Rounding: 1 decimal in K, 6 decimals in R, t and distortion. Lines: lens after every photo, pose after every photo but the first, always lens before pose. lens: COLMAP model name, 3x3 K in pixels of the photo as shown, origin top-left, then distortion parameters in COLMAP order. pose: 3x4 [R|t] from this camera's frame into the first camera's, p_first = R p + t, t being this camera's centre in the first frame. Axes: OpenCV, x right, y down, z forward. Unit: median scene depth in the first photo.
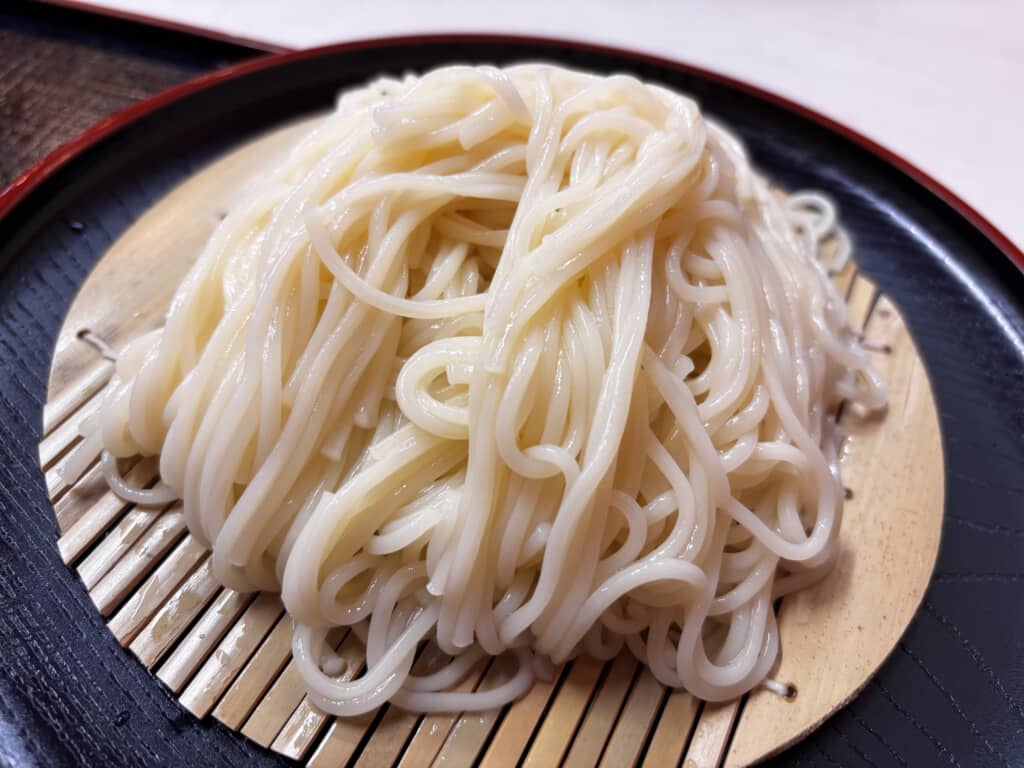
lens RADIAL K [[831.9, 0, 512.1], [0, 831.9, 365.8], [0, 0, 1]] dist [0.062099, -0.240676]
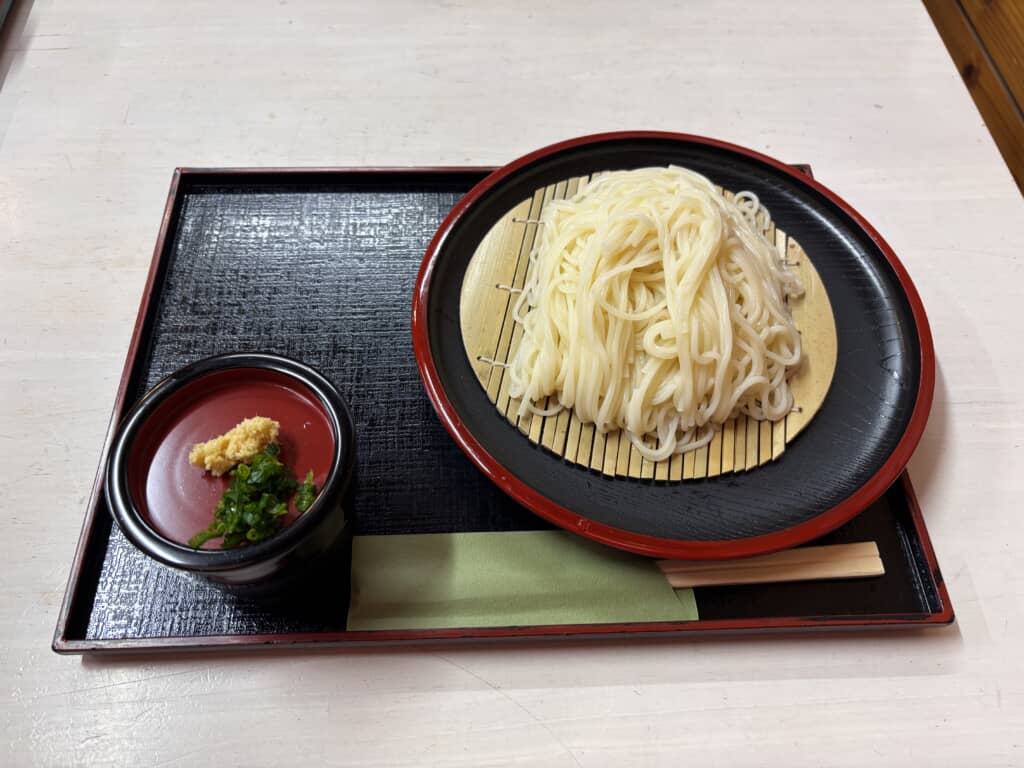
lens RADIAL K [[831.9, 0, 512.1], [0, 831.9, 365.8], [0, 0, 1]] dist [0.062099, -0.240676]
pose [[0.953414, -0.283196, 0.103932, -0.834587], [0.262780, 0.948871, 0.174904, -0.492405], [-0.148150, -0.139444, 0.979085, -1.581402]]
